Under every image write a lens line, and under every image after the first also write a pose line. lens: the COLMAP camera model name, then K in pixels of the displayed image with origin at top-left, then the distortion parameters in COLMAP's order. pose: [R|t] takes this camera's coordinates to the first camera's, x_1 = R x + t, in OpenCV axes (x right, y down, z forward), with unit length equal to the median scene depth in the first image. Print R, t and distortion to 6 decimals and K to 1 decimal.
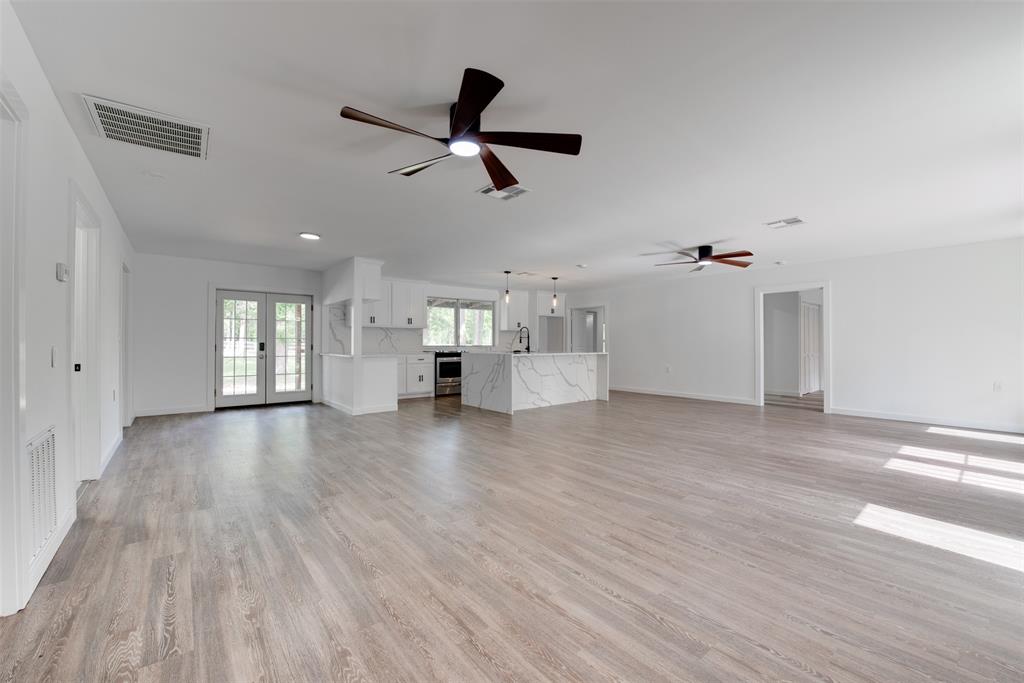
lens RADIAL K [[411.2, 0, 514.7], [0, 411.2, 340.2], [0, 0, 1]] dist [-0.016096, -0.000471]
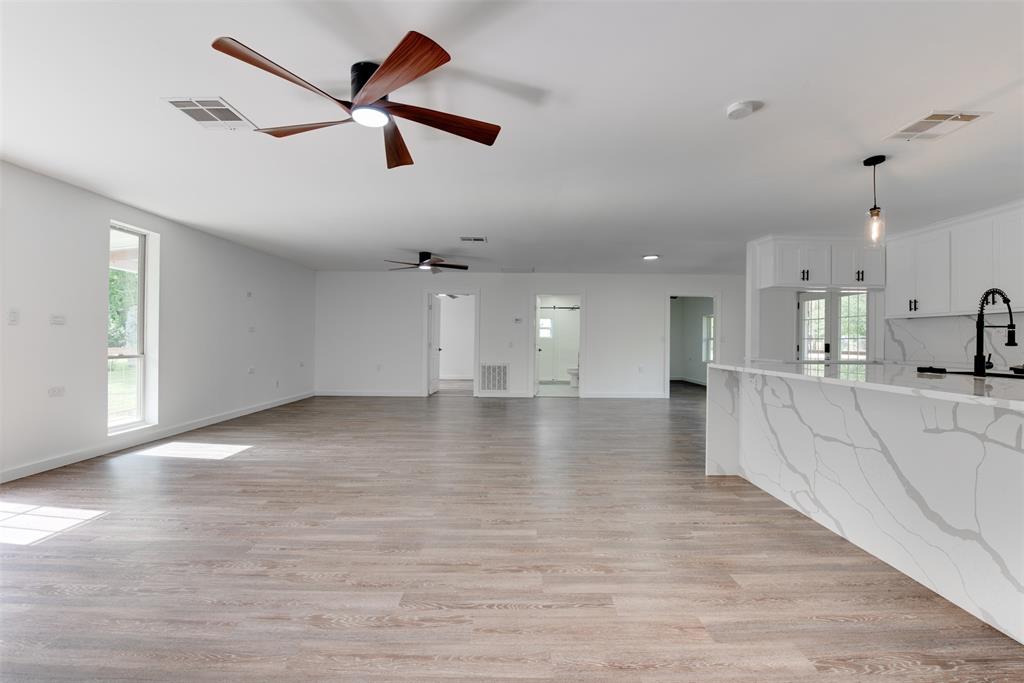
lens RADIAL K [[405.9, 0, 515.0], [0, 405.9, 352.1], [0, 0, 1]] dist [-0.020655, -0.000330]
pose [[-0.633443, 0.015749, -0.773629, 0.461119], [-0.004206, 0.999708, 0.023795, 0.006415], [0.773778, 0.018327, -0.633192, 0.931452]]
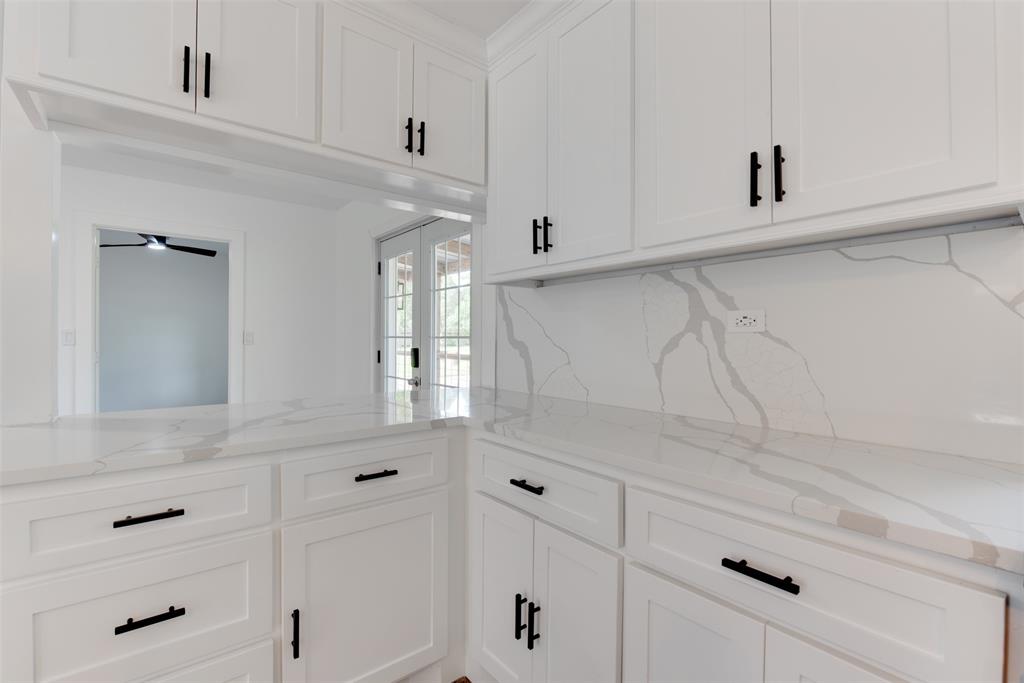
lens RADIAL K [[461.8, 0, 512.0], [0, 461.8, 341.5], [0, 0, 1]] dist [-0.000335, -0.000206]
pose [[-0.018763, 0.003994, -0.999816, -0.137212], [0.000016, 0.999992, 0.003995, -0.001971], [0.999824, 0.000059, -0.018763, 1.003565]]
